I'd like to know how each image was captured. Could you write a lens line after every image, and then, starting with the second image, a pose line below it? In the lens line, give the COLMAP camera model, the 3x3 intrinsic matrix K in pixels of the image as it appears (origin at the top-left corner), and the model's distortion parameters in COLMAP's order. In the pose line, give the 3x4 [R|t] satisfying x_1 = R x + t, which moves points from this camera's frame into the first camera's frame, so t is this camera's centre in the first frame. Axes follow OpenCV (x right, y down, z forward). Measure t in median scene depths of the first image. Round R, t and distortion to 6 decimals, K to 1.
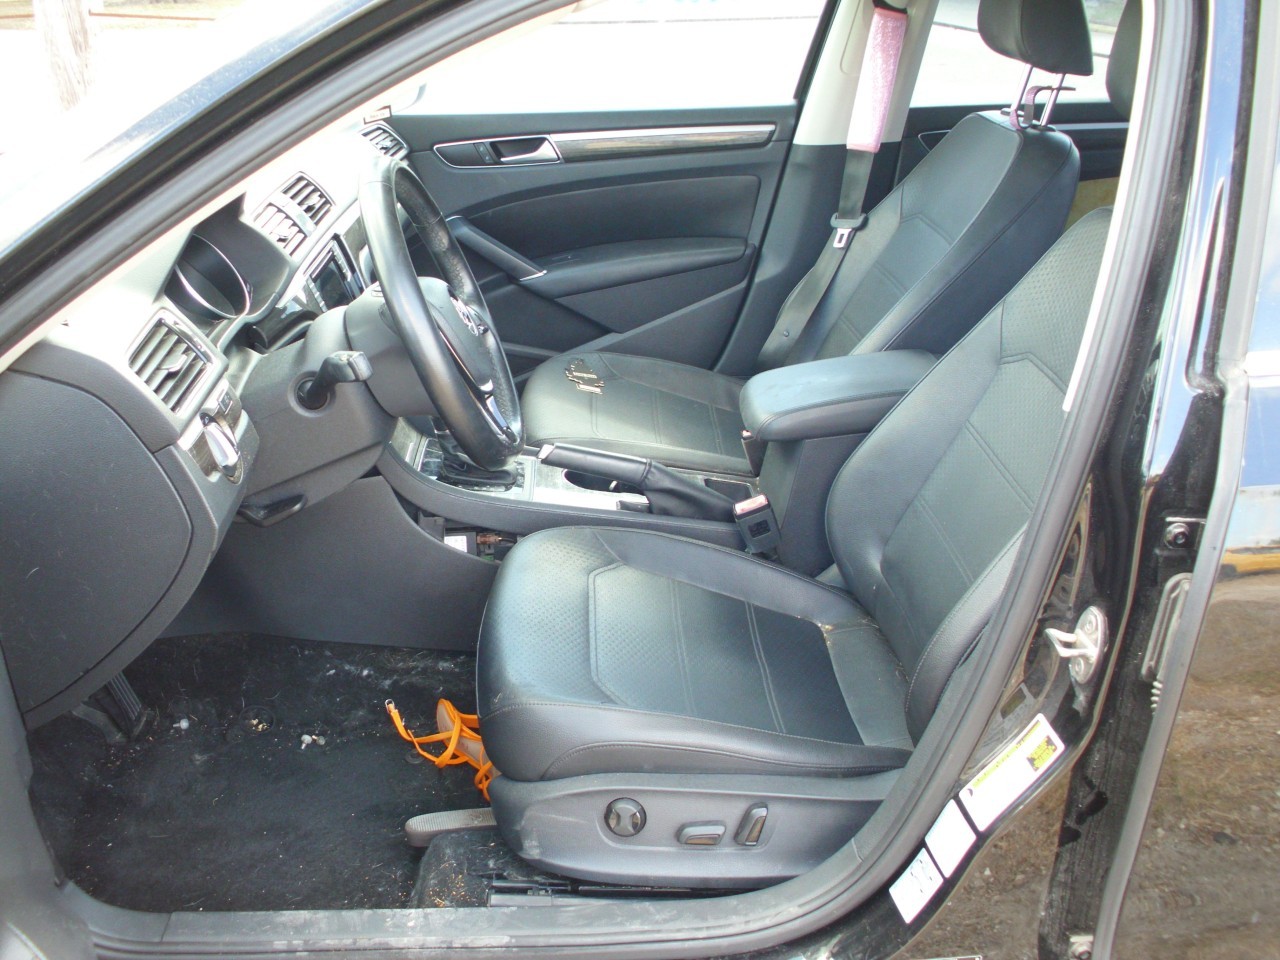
lens RADIAL K [[1341.7, 0, 640.0], [0, 1341.7, 480.0], [0, 0, 1]] dist [-0.223958, 0.298477]
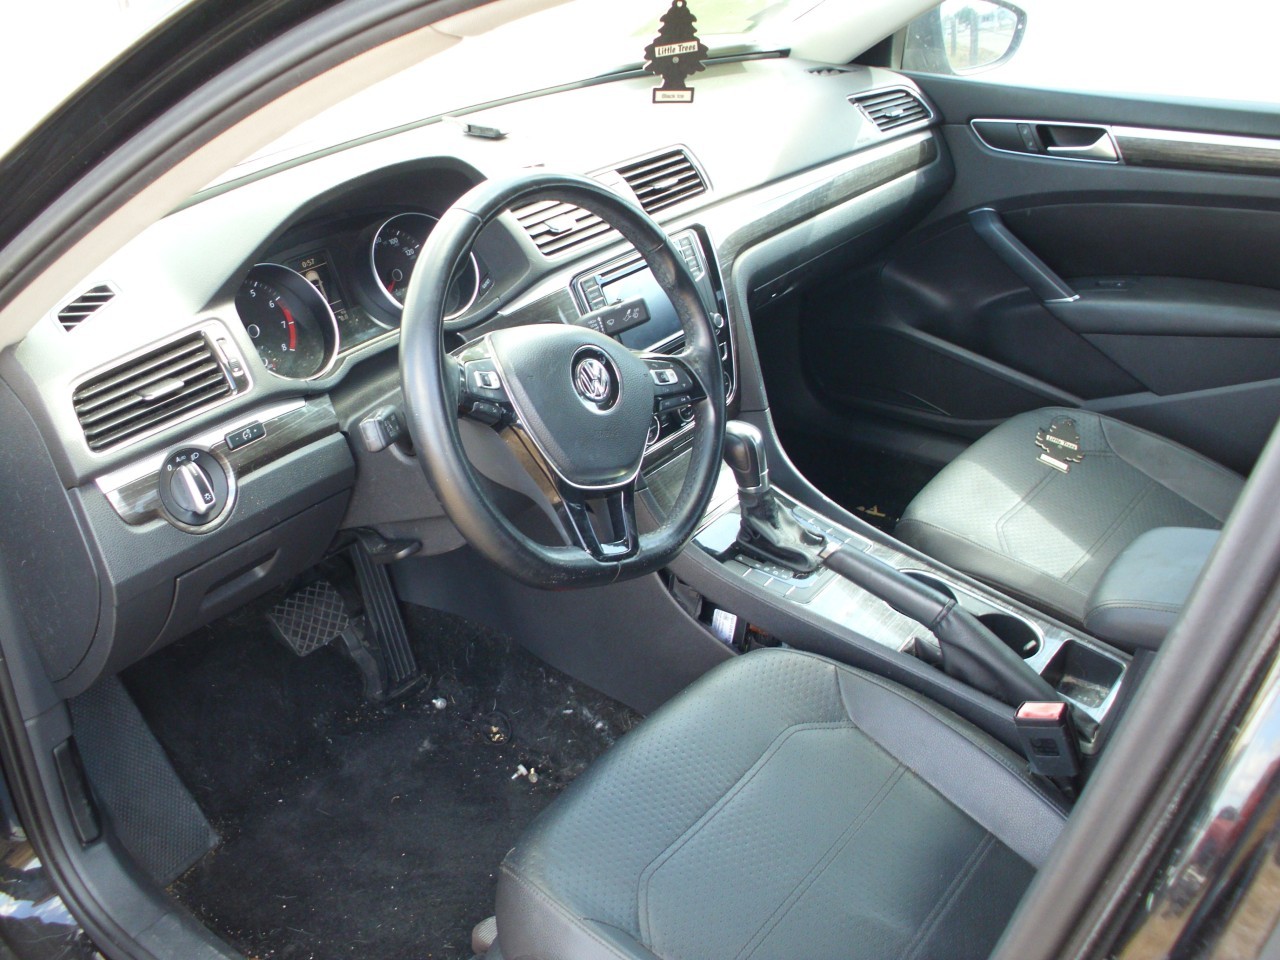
lens RADIAL K [[1341.7, 0, 640.0], [0, 1341.7, 480.0], [0, 0, 1]] dist [-0.223958, 0.298477]
pose [[0.768108, 0.274136, -0.578670, 0.216421], [-0.224047, 0.961656, 0.158177, -0.121146], [0.599844, 0.008152, 0.800076, 0.232034]]
